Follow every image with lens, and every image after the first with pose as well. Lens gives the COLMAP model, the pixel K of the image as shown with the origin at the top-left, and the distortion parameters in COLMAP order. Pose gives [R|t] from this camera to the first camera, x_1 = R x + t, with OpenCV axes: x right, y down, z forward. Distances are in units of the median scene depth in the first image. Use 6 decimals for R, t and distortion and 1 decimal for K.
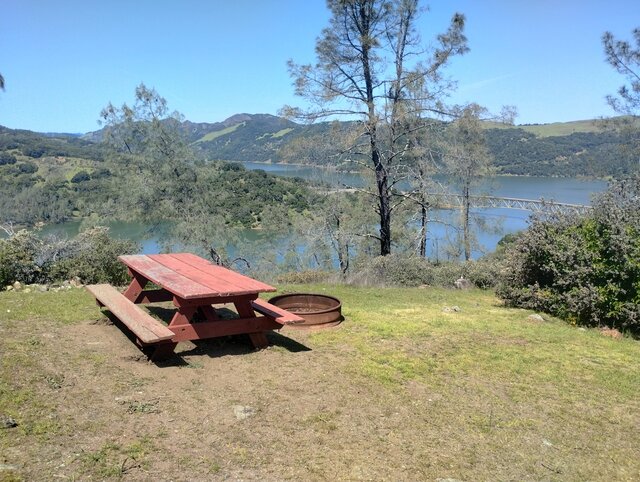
lens RADIAL K [[541.8, 0, 323.4], [0, 541.8, 240.7], [0, 0, 1]] dist [0.062706, -0.091433]
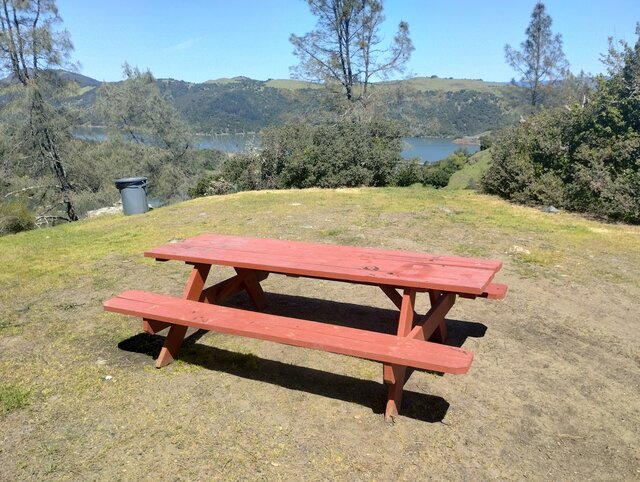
lens RADIAL K [[541.8, 0, 323.4], [0, 541.8, 240.7], [0, 0, 1]] dist [0.062706, -0.091433]
pose [[0.946113, -0.083629, 0.312851, -0.352909], [0.061457, 0.994891, 0.080089, 0.016359], [-0.317950, -0.056546, 0.946420, -0.239622]]
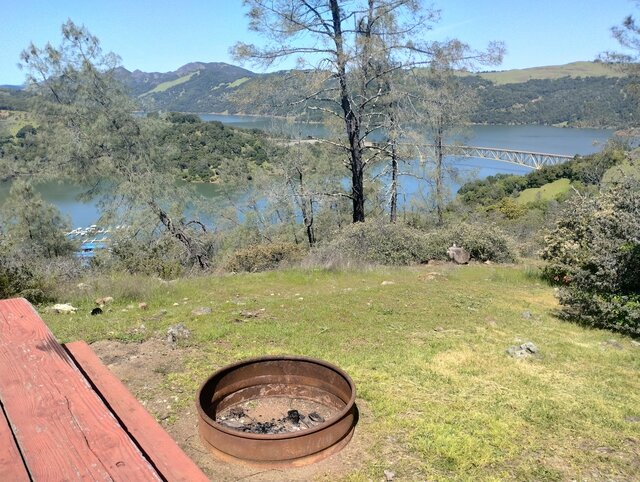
lens RADIAL K [[539.6, 0, 320.0], [0, 539.6, 241.0], [0, 0, 1]] dist [0.055229, -0.079274]
pose [[0.997559, -0.028157, 0.063895, -0.004661], [0.022340, 0.995693, 0.089982, -0.011293], [-0.066154, -0.088335, 0.993892, 0.100706]]
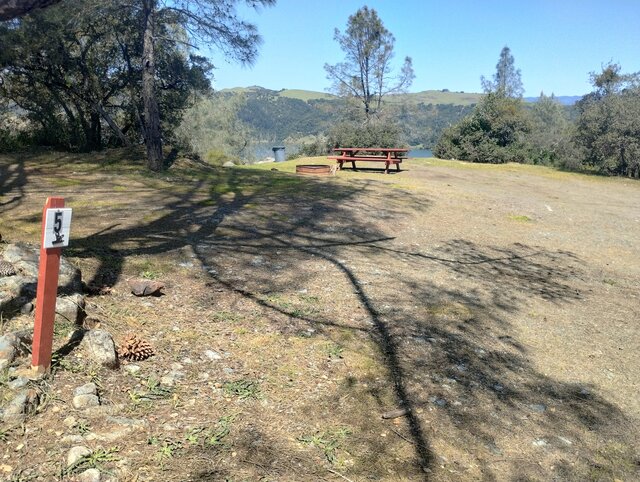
lens RADIAL K [[539.6, 0, 320.0], [0, 539.6, 241.0], [0, 0, 1]] dist [0.055229, -0.079274]
pose [[0.954537, -0.052821, 0.293376, -0.523360], [0.035923, 0.997386, 0.062696, 0.081760], [-0.295921, -0.049307, 0.953939, -0.618996]]
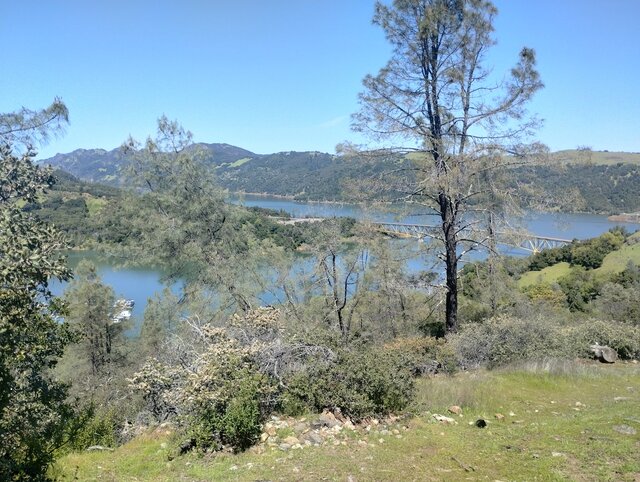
lens RADIAL K [[539.6, 0, 320.0], [0, 539.6, 241.0], [0, 0, 1]] dist [0.055229, -0.079274]
pose [[0.997334, 0.000656, 0.072965, -0.142905], [0.003227, 0.998585, -0.053085, -0.029167], [-0.072896, 0.053179, 0.995921, 0.091864]]
